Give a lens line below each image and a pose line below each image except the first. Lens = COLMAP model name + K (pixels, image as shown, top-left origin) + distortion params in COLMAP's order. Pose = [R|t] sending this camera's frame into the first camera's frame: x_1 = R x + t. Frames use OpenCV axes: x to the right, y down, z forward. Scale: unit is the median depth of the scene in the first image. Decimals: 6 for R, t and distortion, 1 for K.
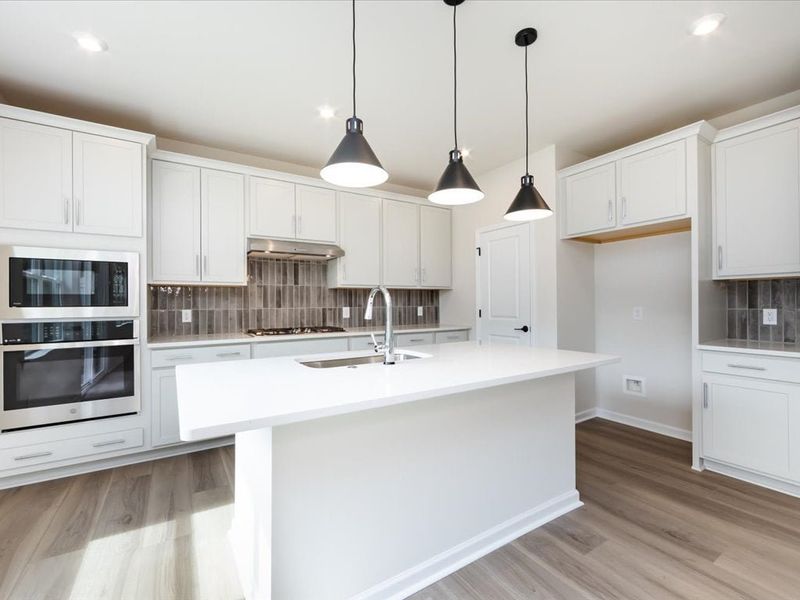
lens RADIAL K [[354.2, 0, 400.8], [0, 354.2, 304.7], [0, 0, 1]] dist [-0.001378, -0.000143]
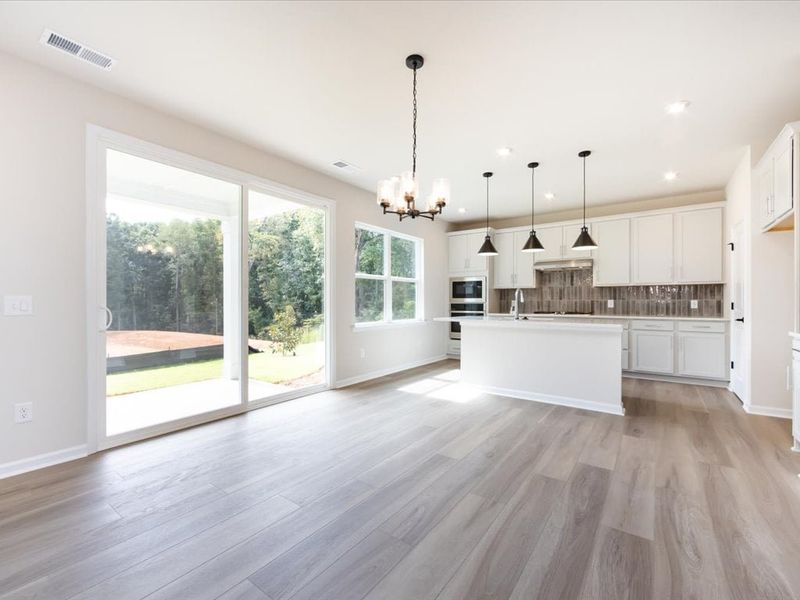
lens RADIAL K [[354.2, 0, 398.5], [0, 354.2, 300.4], [0, 0, 1]] dist [-0.001378, -0.000143]
pose [[0.363029, 0.001936, -0.931776, 0.924622], [-0.009019, 0.999958, -0.001436, 0.019964], [0.931734, 0.008925, 0.363031, -0.323376]]
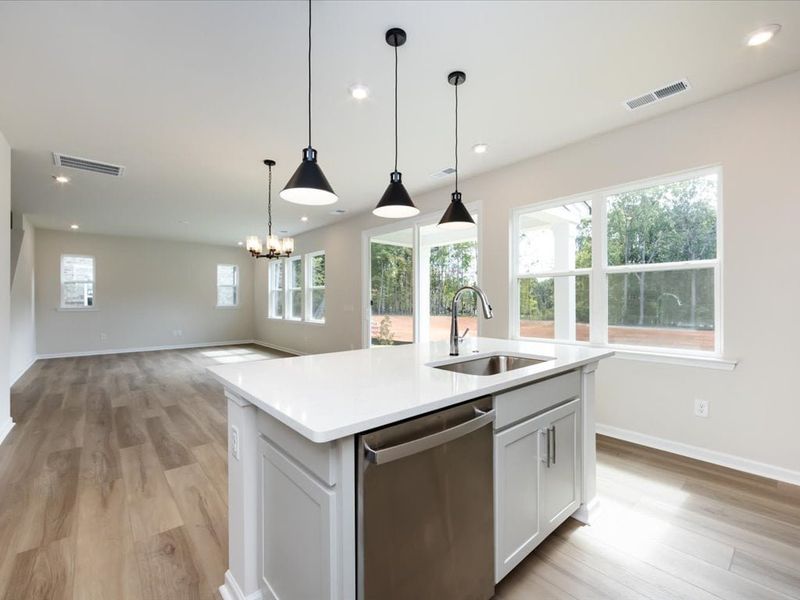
lens RADIAL K [[354.2, 0, 399.4], [0, 354.2, 299.8], [0, 0, 1]] dist [-0.001378, -0.000143]
pose [[-0.990161, 0.006533, -0.139777, 0.139839], [0.005939, 0.999971, 0.004664, -0.009519], [0.139804, 0.003788, -0.990172, 0.968575]]
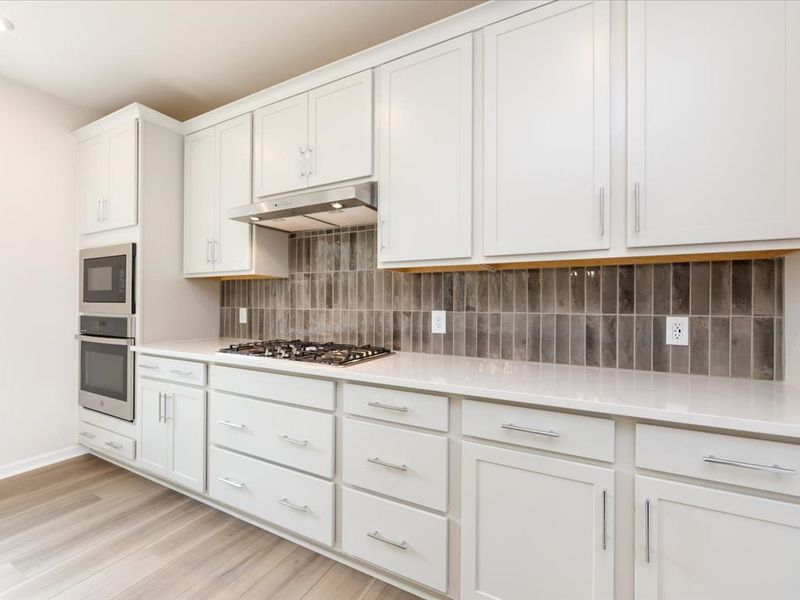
lens RADIAL K [[354.2, 0, 398.6], [0, 354.2, 298.4], [0, 0, 1]] dist [-0.001378, -0.000143]
pose [[0.491552, 0.000963, -0.870847, 0.253832], [-0.010885, 0.999928, -0.005038, -0.007319], [0.870780, 0.011956, 0.491528, 0.781053]]
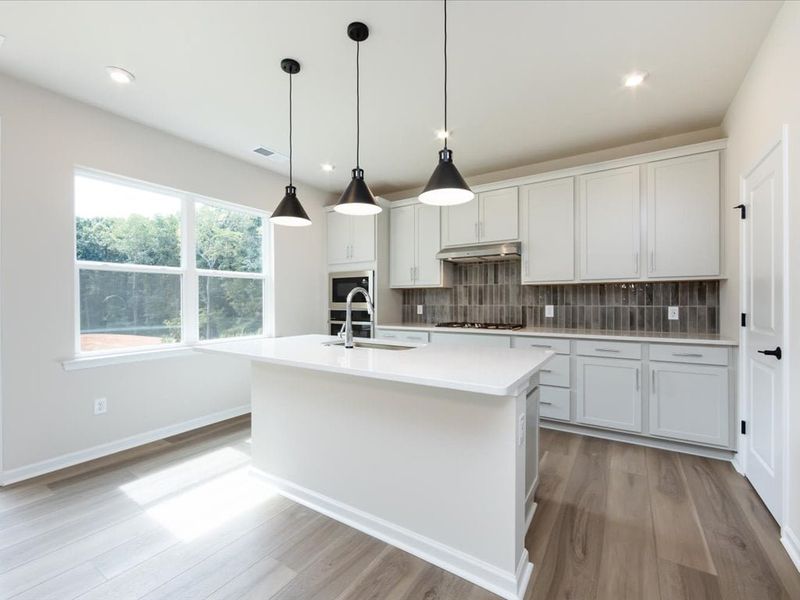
lens RADIAL K [[354.2, 0, 399.5], [0, 354.2, 300.8], [0, 0, 1]] dist [-0.001378, -0.000143]
pose [[0.415482, 0.003460, -0.909595, 0.566276], [-0.005370, 0.999985, 0.001351, -0.004530], [0.909585, 0.004323, 0.415494, 0.285116]]
